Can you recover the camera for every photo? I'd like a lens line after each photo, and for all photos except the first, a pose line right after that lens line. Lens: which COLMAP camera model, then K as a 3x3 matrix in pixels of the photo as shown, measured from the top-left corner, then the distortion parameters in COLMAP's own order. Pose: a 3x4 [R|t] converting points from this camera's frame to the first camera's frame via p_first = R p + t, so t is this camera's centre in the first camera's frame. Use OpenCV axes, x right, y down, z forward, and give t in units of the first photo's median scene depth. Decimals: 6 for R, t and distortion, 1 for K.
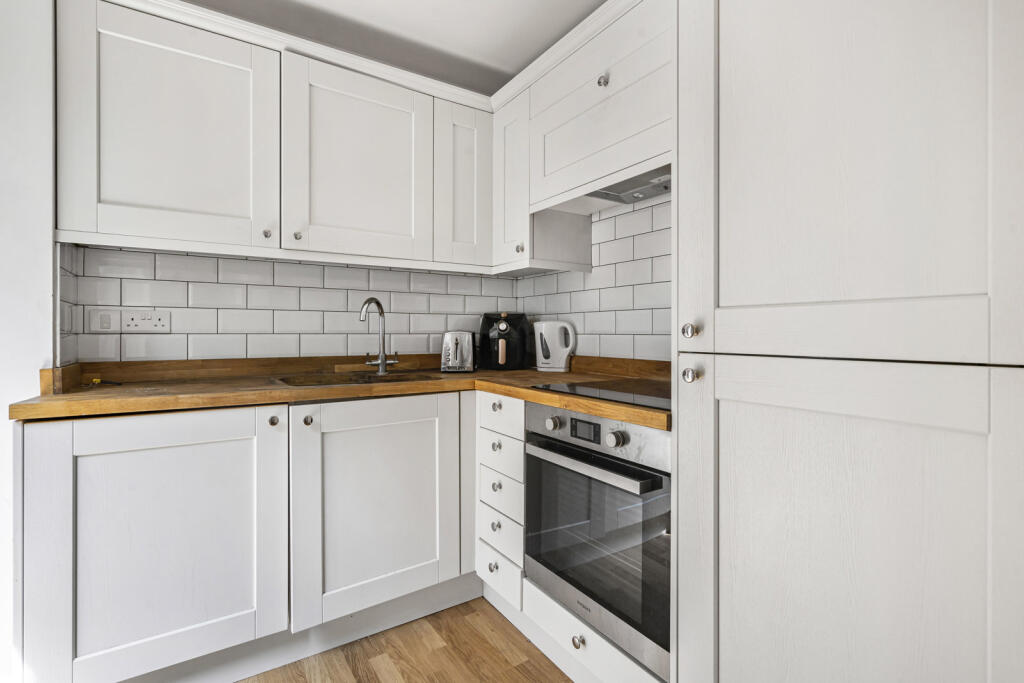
lens RADIAL K [[473.7, 0, 516.5], [0, 473.7, 336.4], [0, 0, 1]] dist [-0.000159, -0.000103]
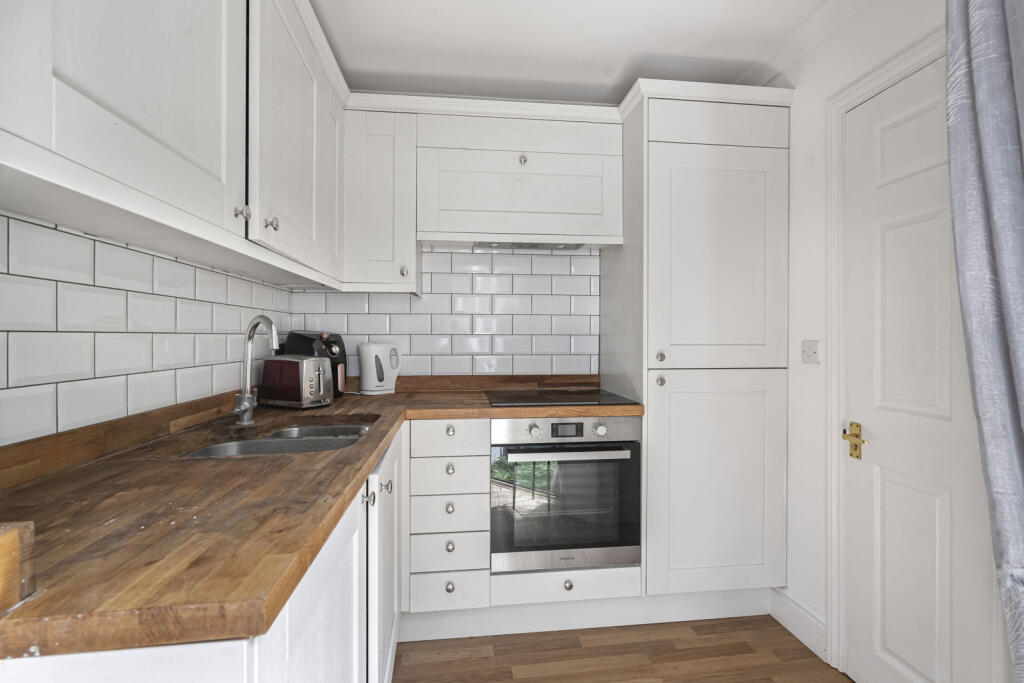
lens RADIAL K [[473.7, 0, 516.5], [0, 473.7, 336.4], [0, 0, 1]] dist [-0.000159, -0.000103]
pose [[0.433762, -0.000580, 0.901027, -0.800824], [0.004452, 0.999989, -0.001500, -0.049364], [-0.901016, 0.004662, 0.433760, 0.369404]]
